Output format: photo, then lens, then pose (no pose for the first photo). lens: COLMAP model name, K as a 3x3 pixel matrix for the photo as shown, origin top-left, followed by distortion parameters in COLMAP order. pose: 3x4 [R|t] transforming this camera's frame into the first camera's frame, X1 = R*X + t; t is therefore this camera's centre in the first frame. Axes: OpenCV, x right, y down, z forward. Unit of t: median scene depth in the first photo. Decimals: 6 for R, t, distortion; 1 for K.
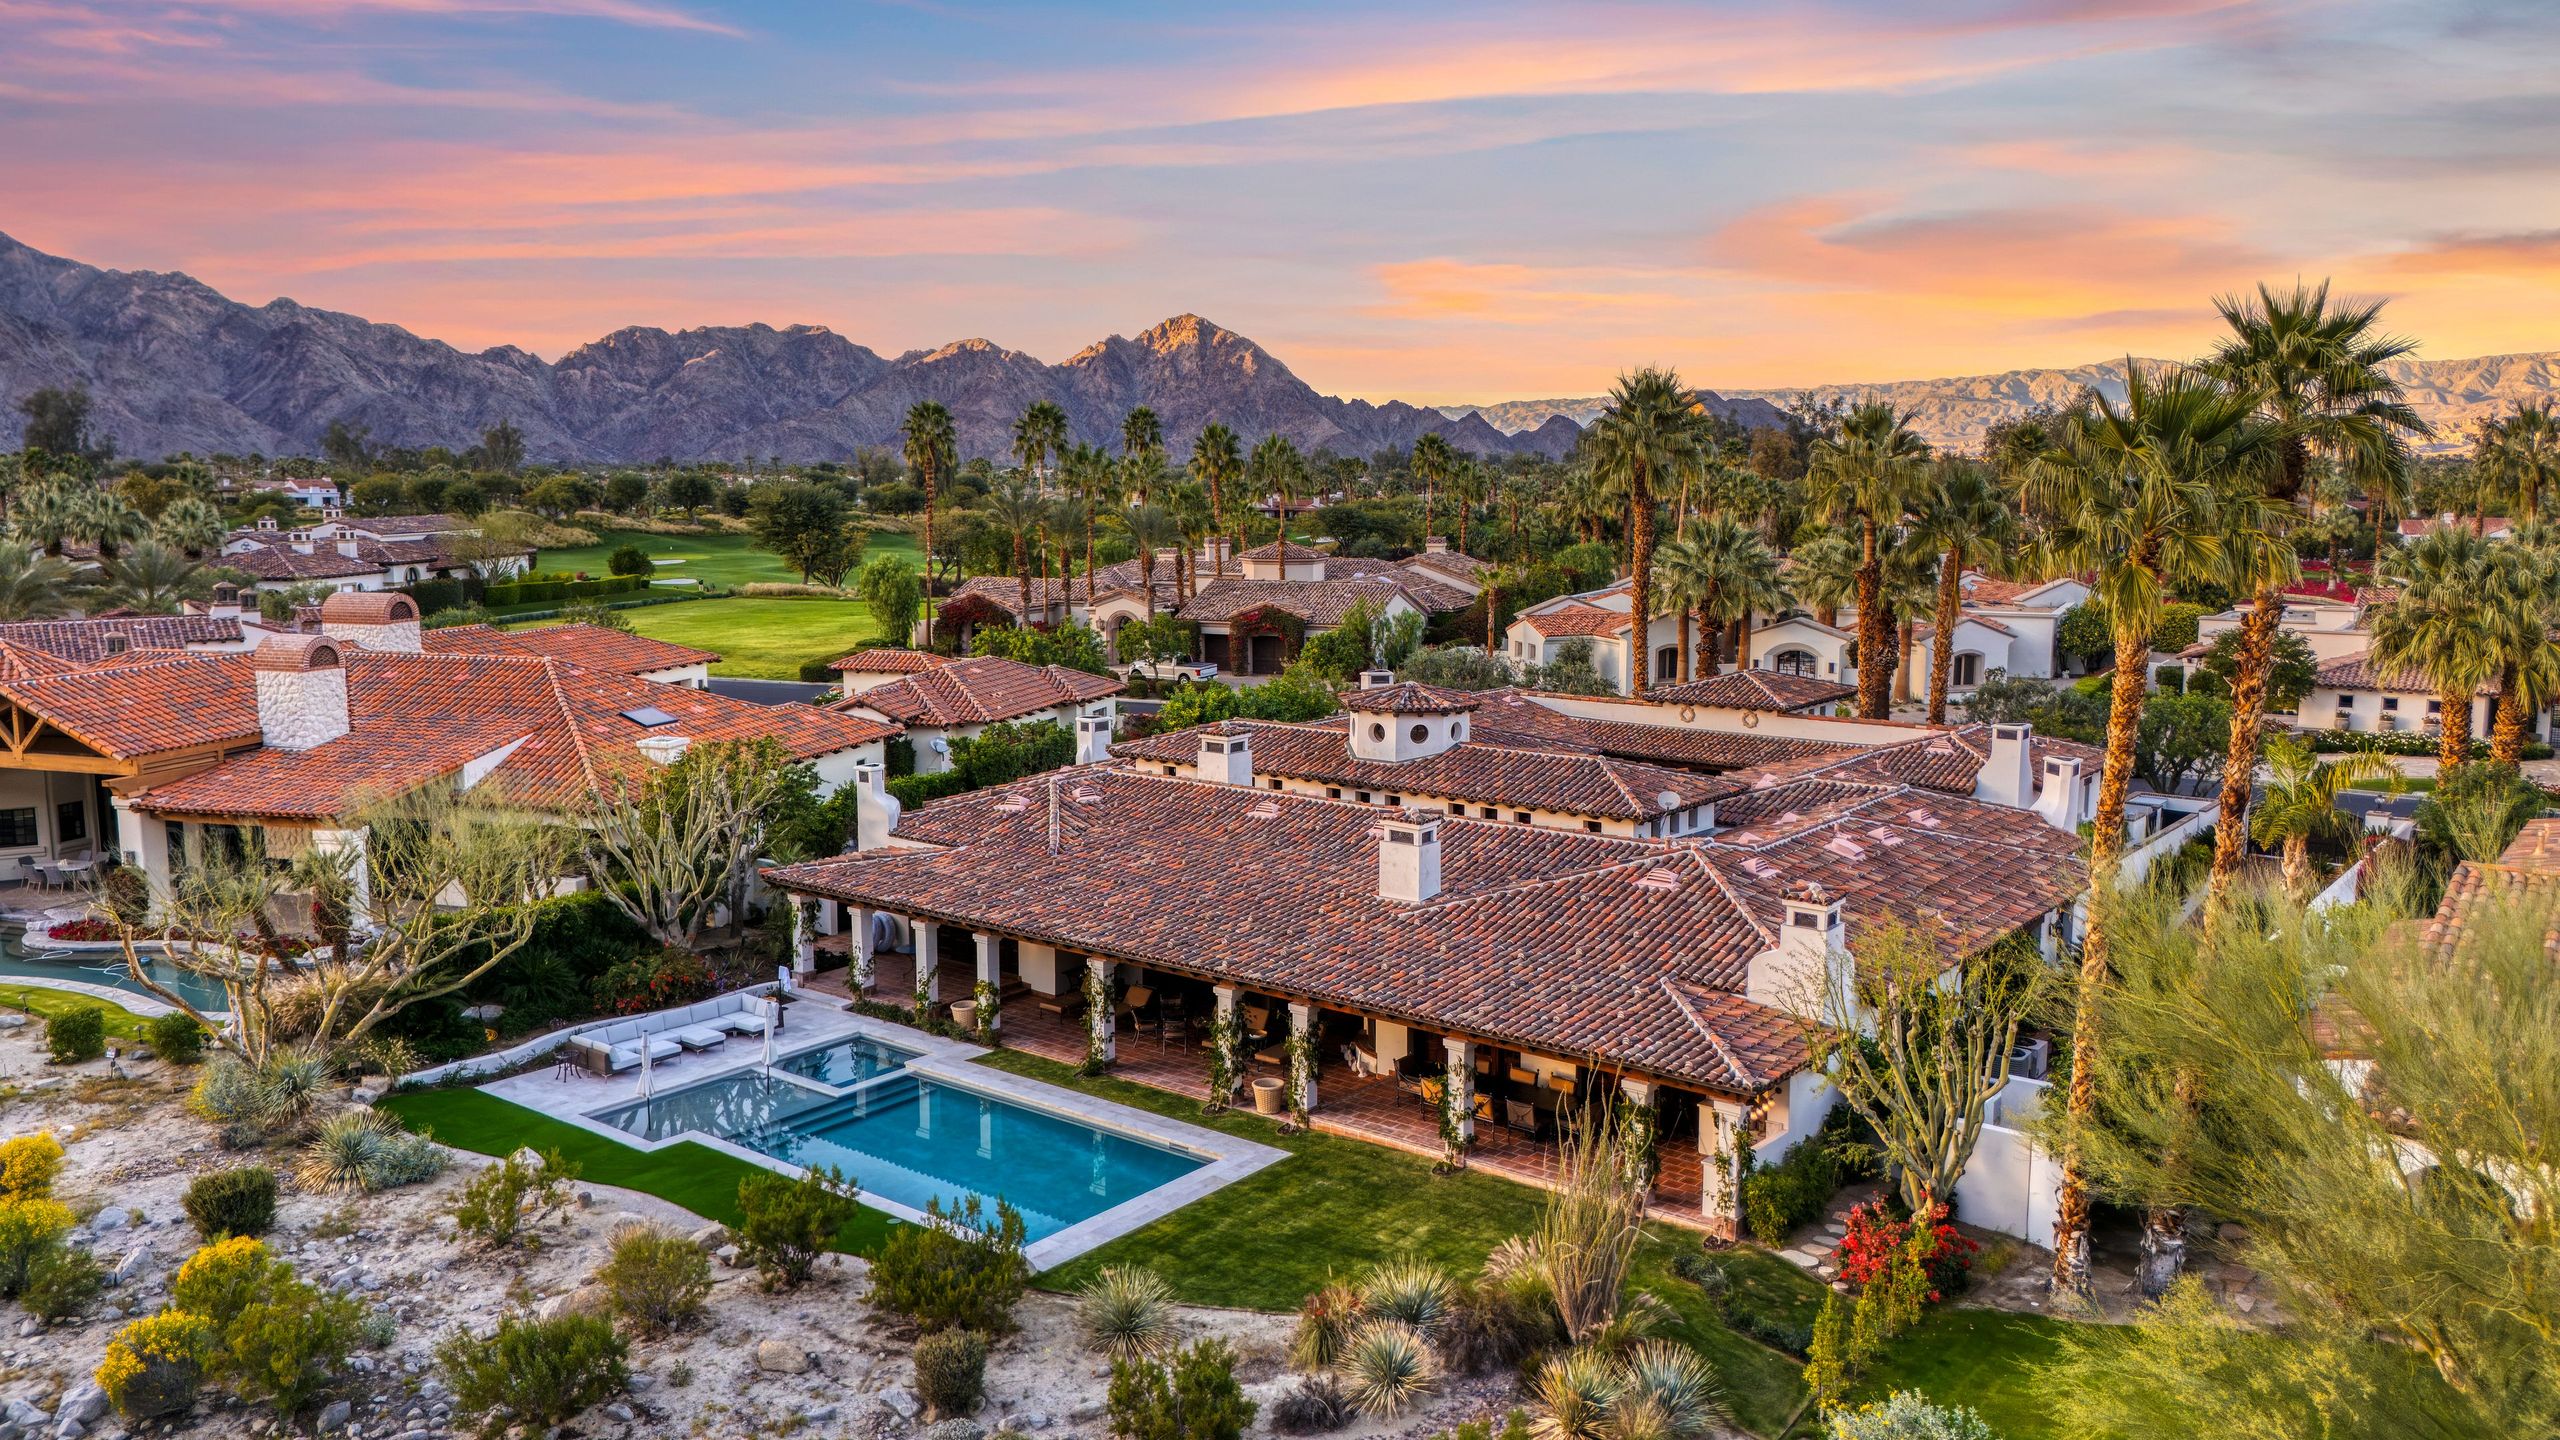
lens RADIAL K [[1885.5, 0, 1280.0], [0, 1885.5, 720.0], [0, 0, 1]] dist [0.035588, -0.003091]
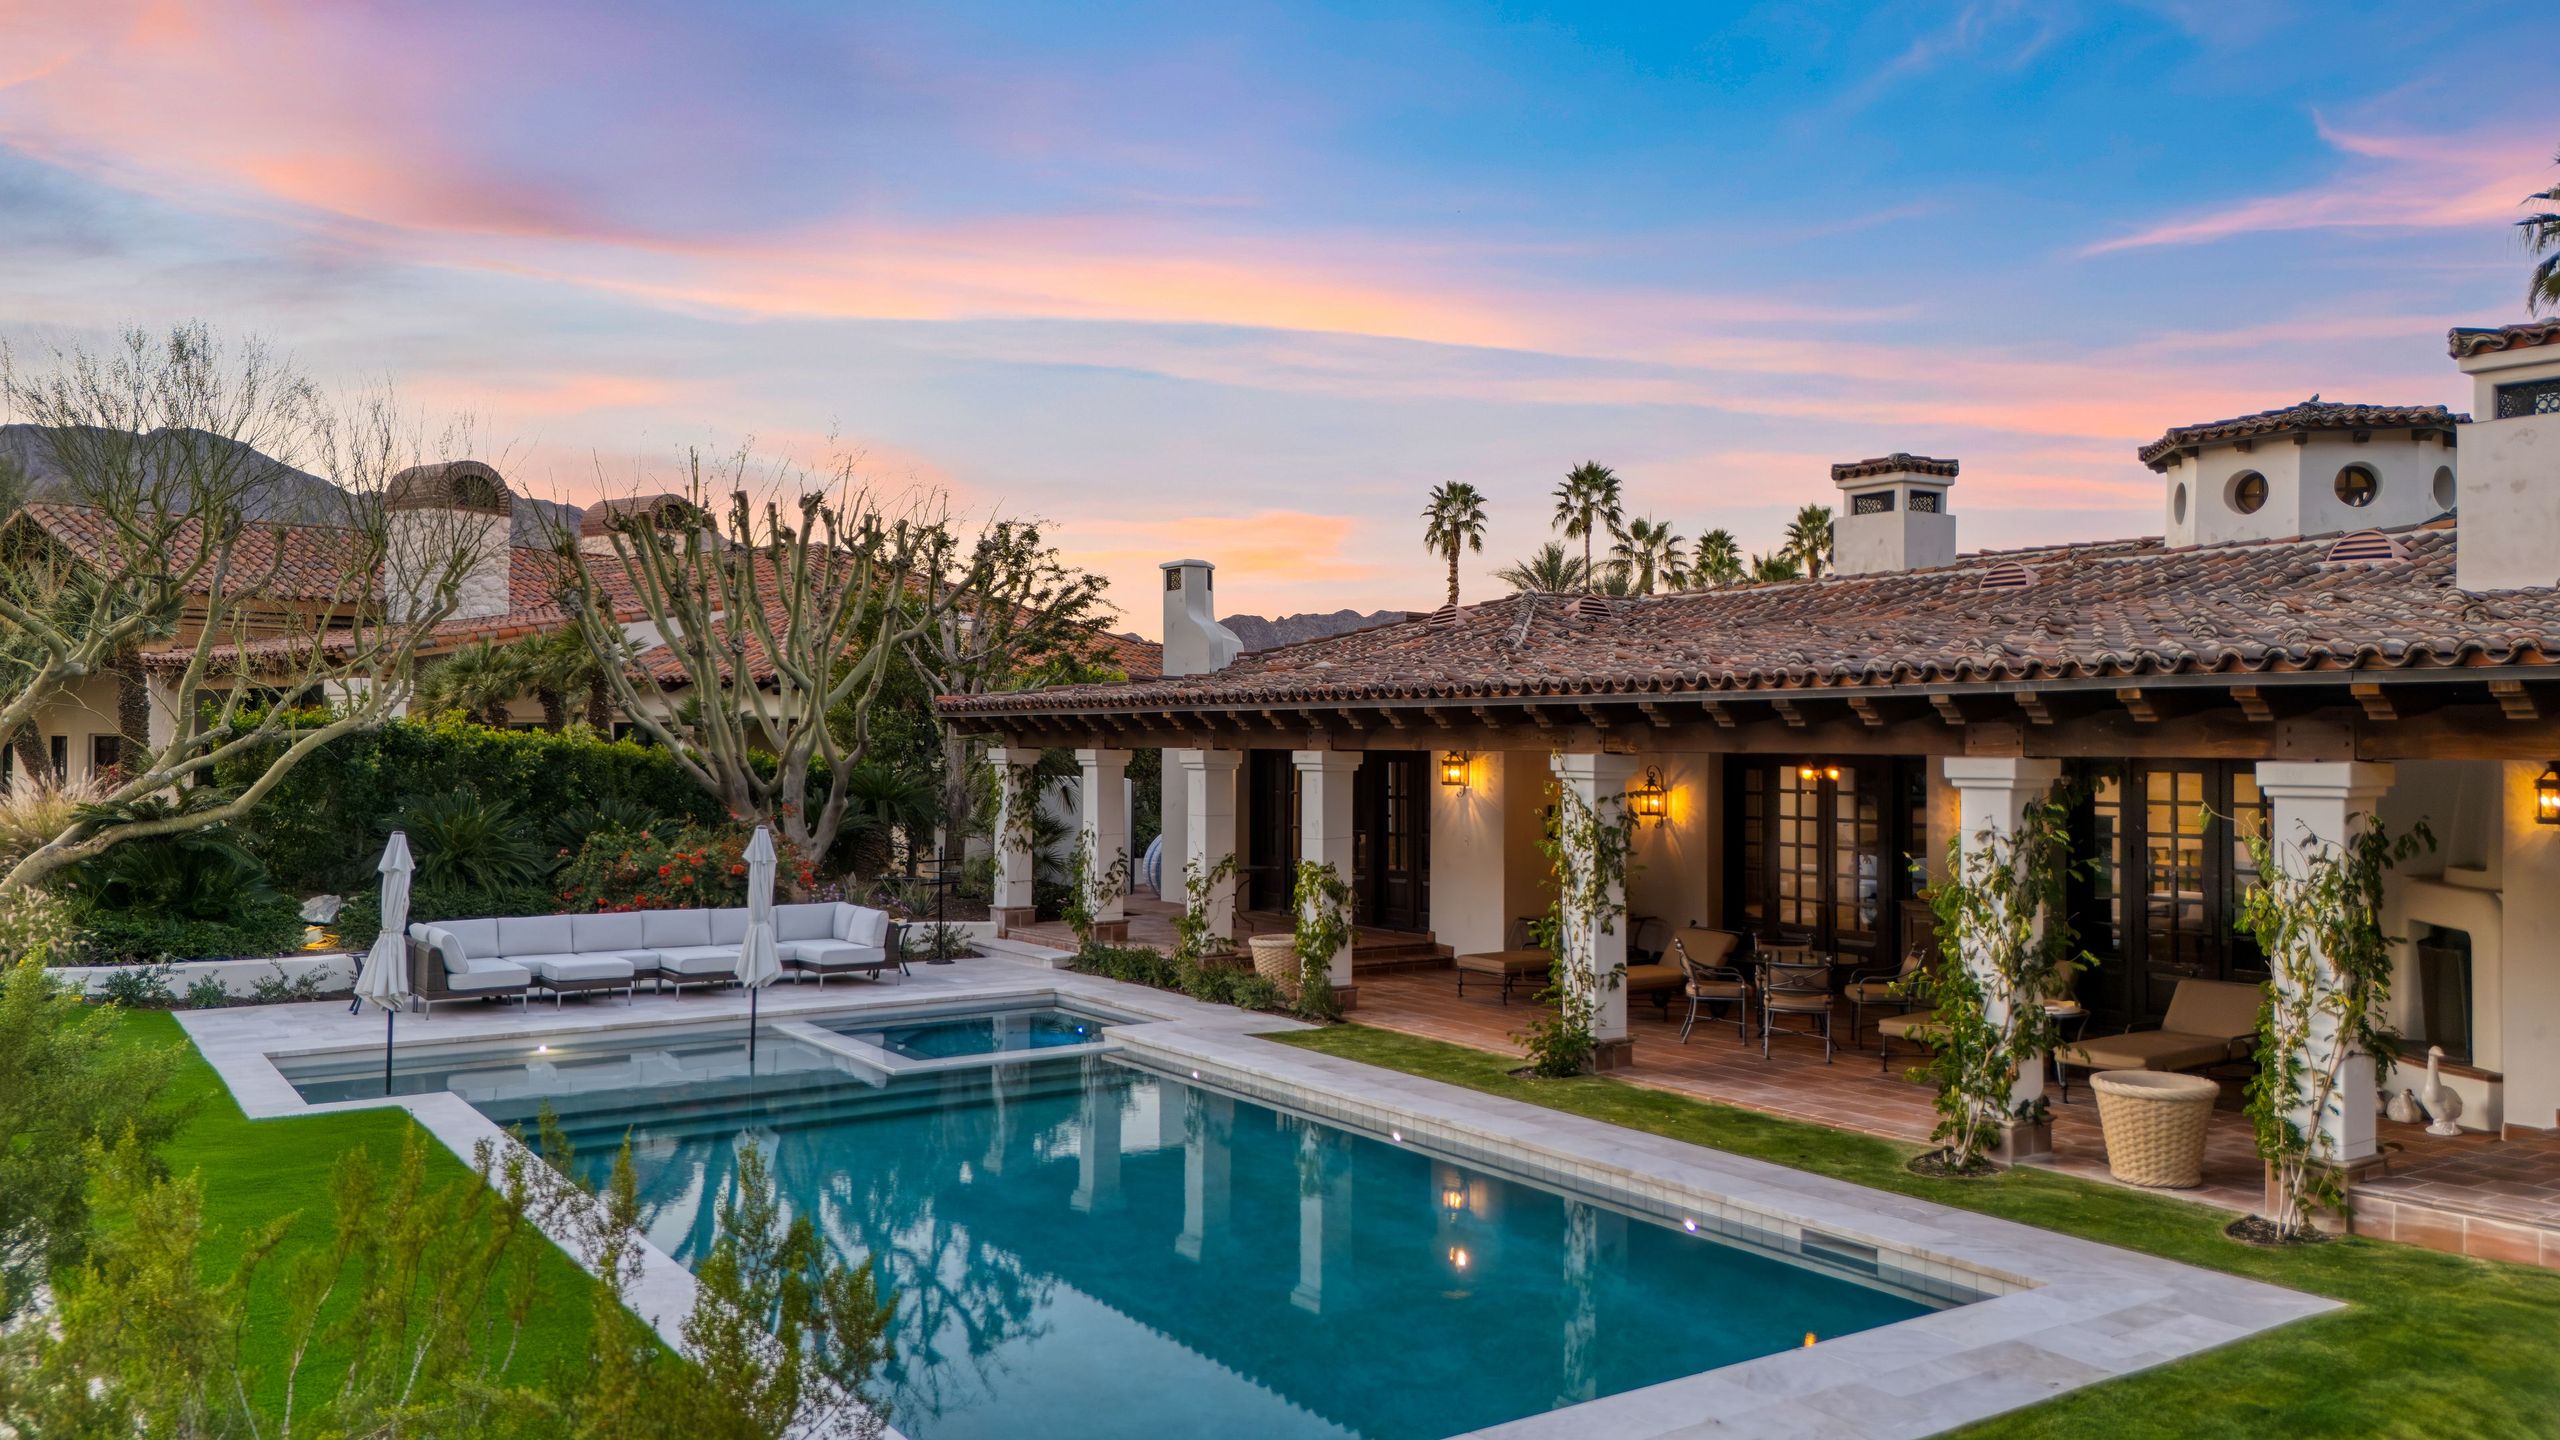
lens RADIAL K [[1892.1, 0, 1272.4], [0, 1892.1, 677.5], [0, 0, 1]] dist [0.178241, -0.286582]
pose [[0.955169, 0.001726, -0.296057, -0.044154], [-0.050078, 0.986516, -0.155815, 0.172402], [0.291796, 0.163655, 0.942376, 0.628954]]
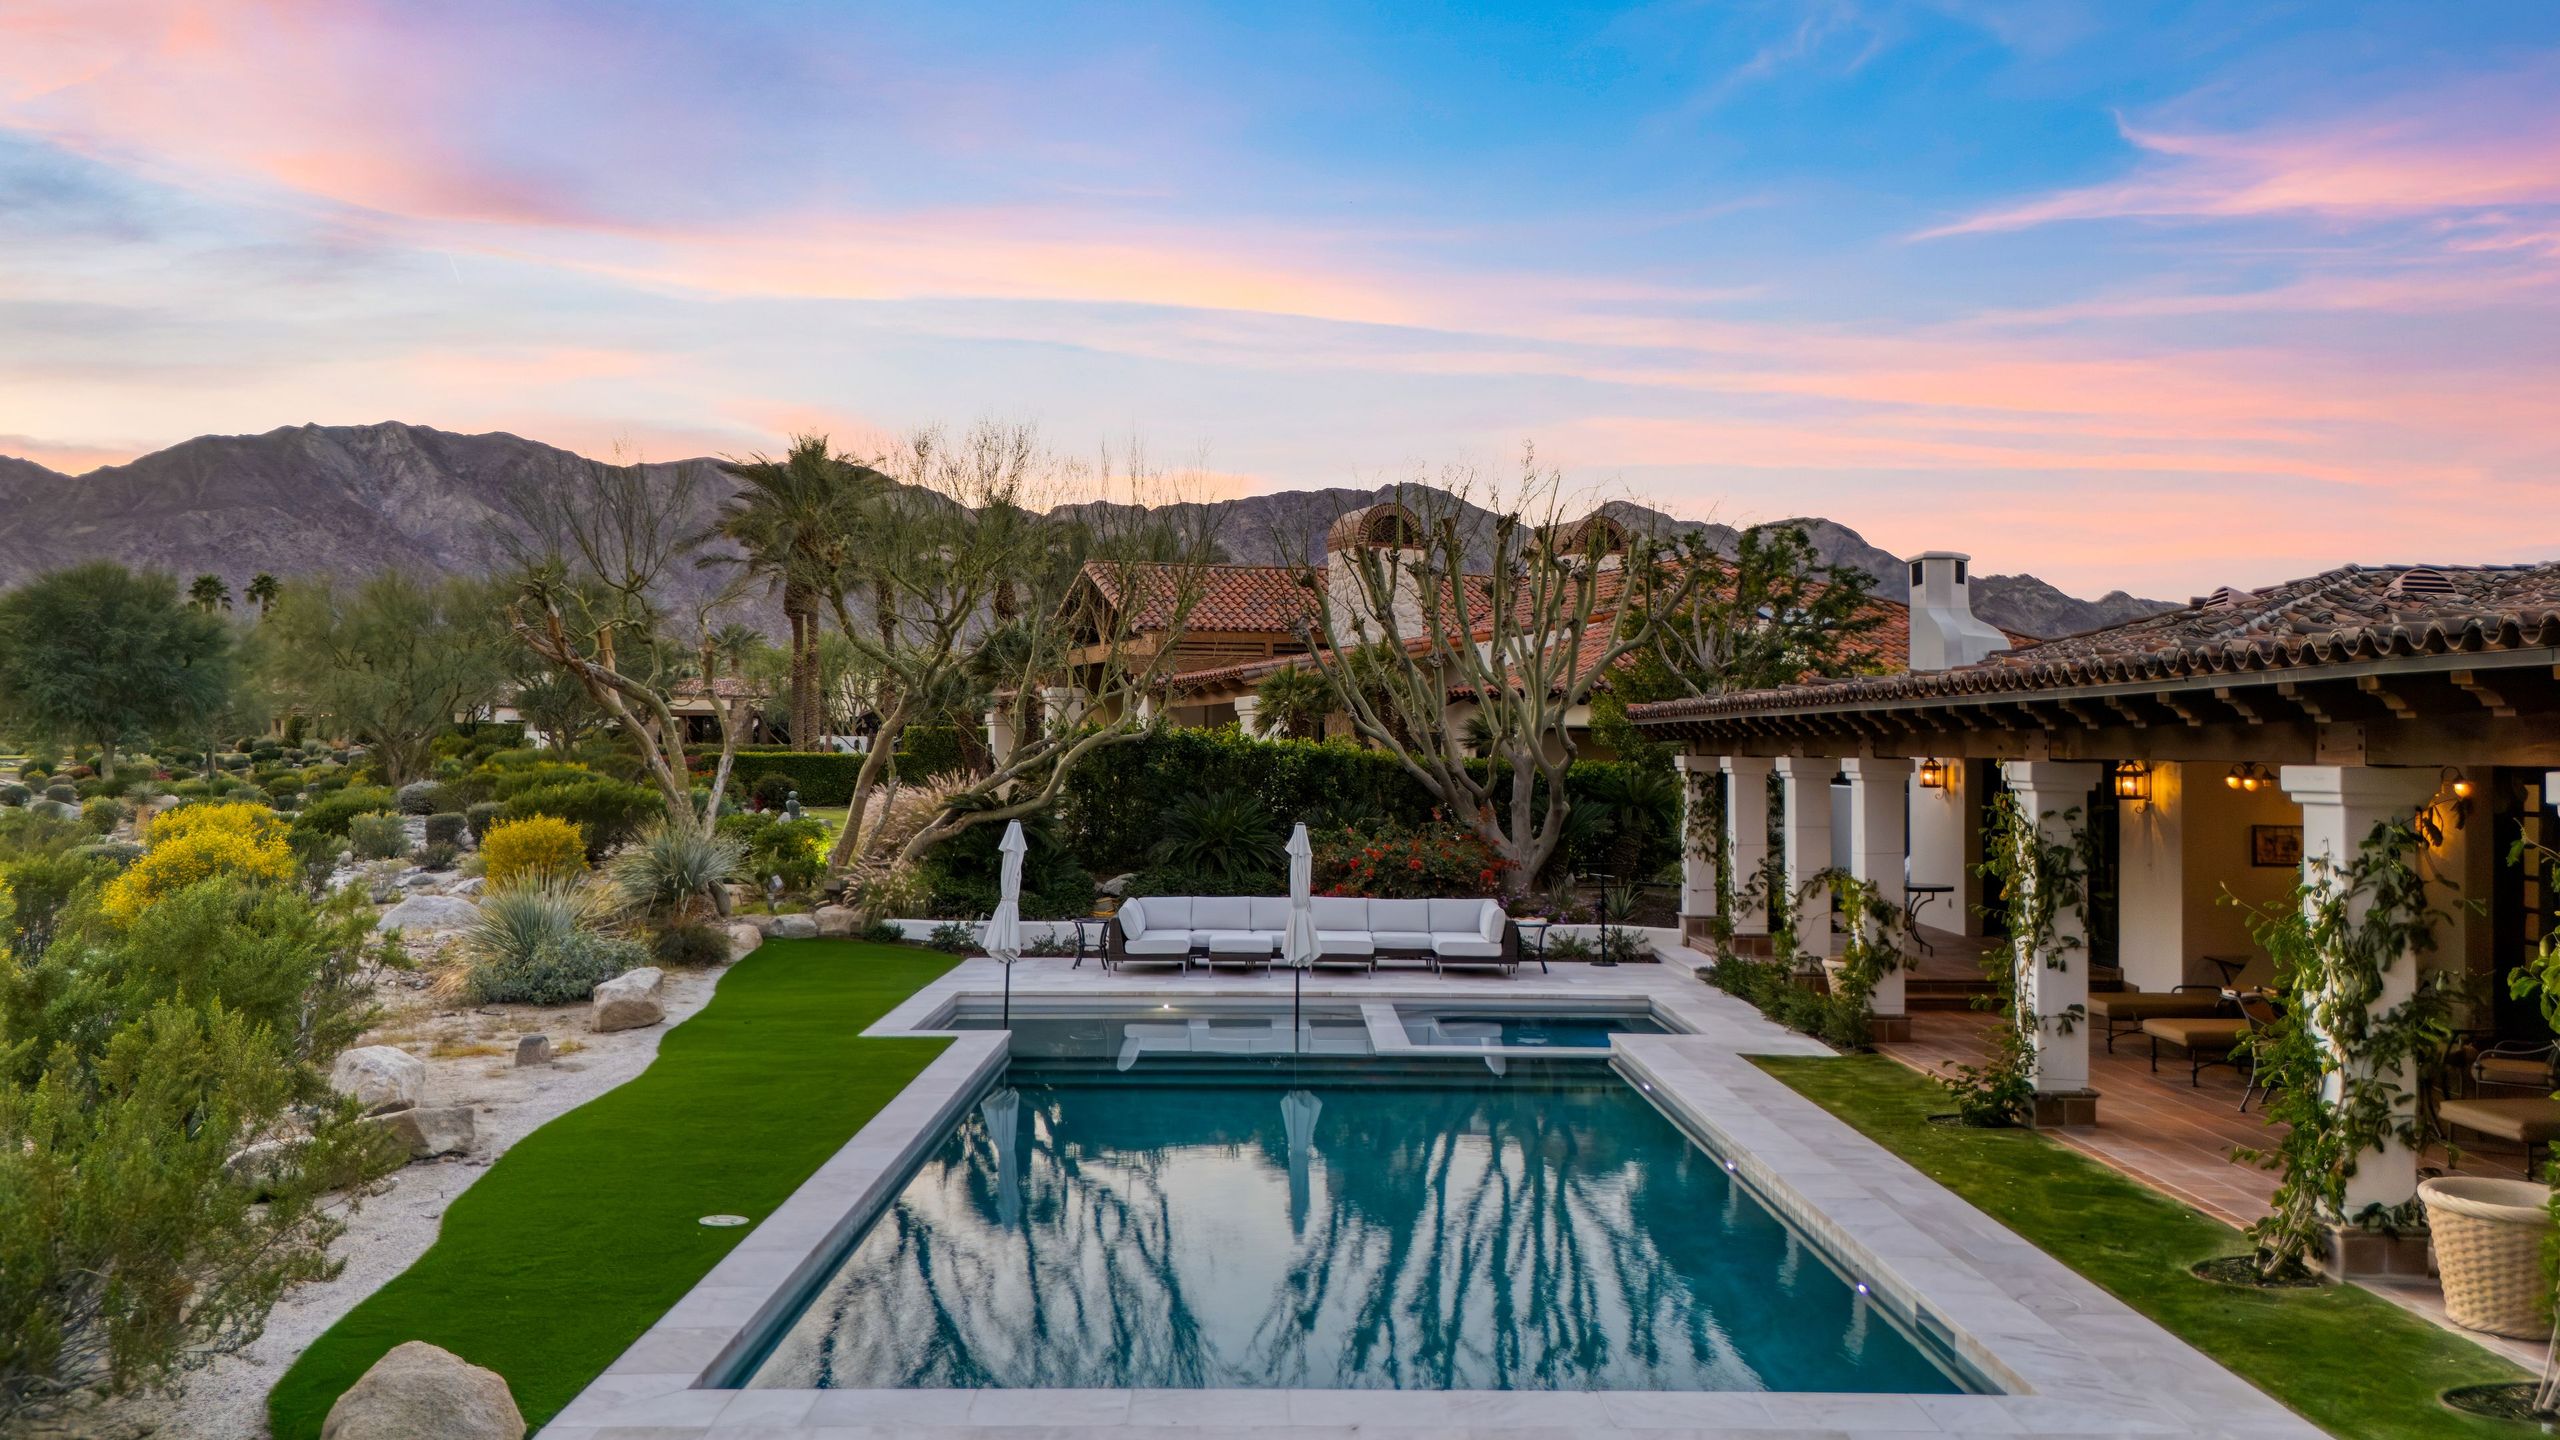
lens RADIAL K [[1883.5, 0, 1280.0], [0, 1883.5, 720.0], [0, 0, 1]] dist [0.041798, 0.003099]
pose [[0.635003, -0.000728, -0.772509, 0.068985], [-0.110376, 0.989654, -0.091662, 0.162799], [0.764583, 0.143472, 0.628353, 0.699437]]
